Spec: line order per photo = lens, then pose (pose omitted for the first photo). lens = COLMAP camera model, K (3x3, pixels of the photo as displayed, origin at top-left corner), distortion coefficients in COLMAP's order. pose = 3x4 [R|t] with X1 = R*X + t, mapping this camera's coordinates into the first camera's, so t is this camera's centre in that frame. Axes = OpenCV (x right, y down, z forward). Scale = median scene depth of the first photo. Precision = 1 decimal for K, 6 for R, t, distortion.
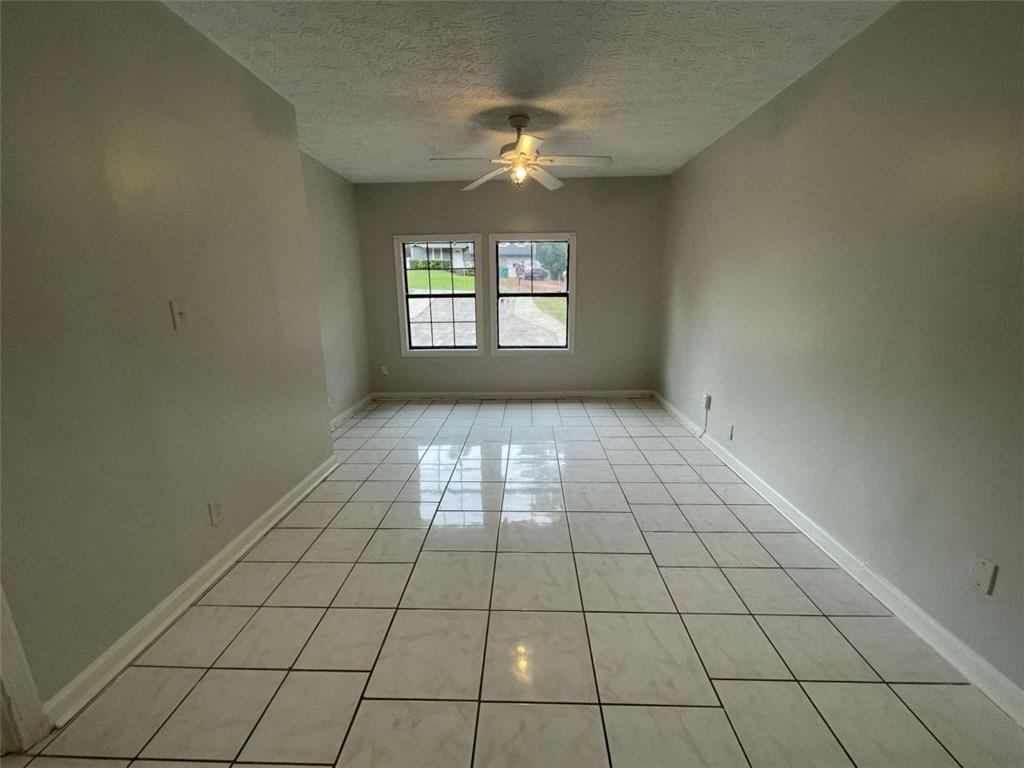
lens RADIAL K [[411.9, 0, 513.8], [0, 411.9, 386.5], [0, 0, 1]] dist [0.000582, 0.000205]
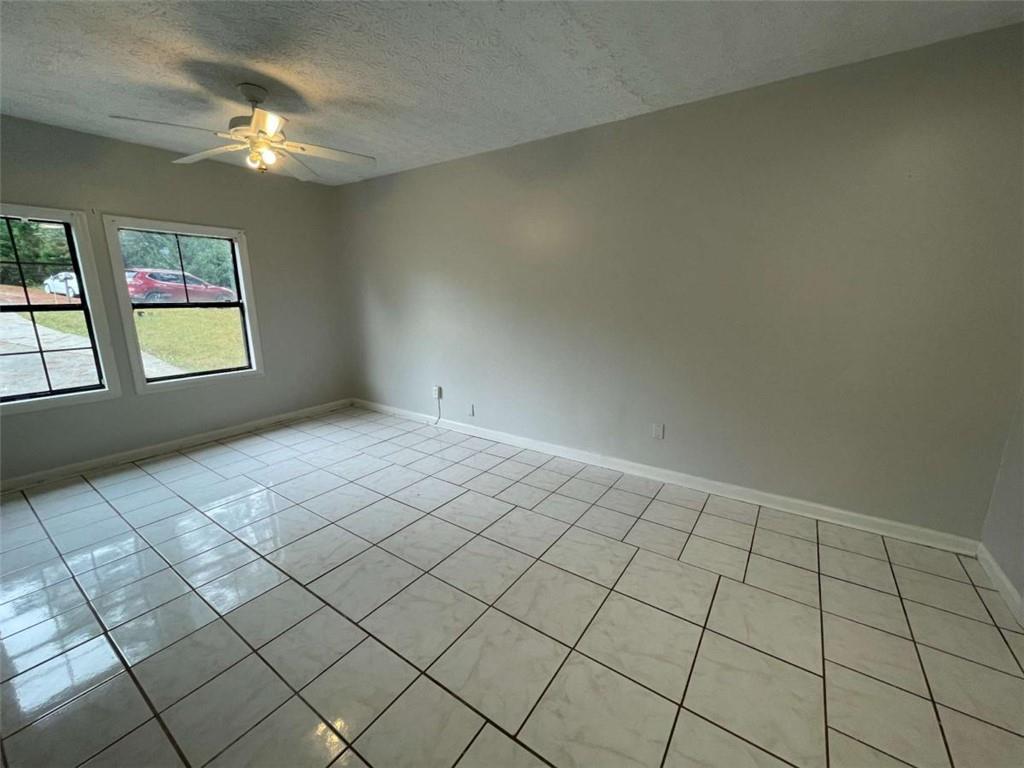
lens RADIAL K [[411.9, 0, 513.8], [0, 411.9, 386.5], [0, 0, 1]] dist [0.000582, 0.000205]
pose [[0.546333, -0.171833, 0.819752, -0.352173], [0.192982, 0.978221, 0.076436, -0.025813], [-0.815033, 0.116438, 0.567595, 0.141564]]
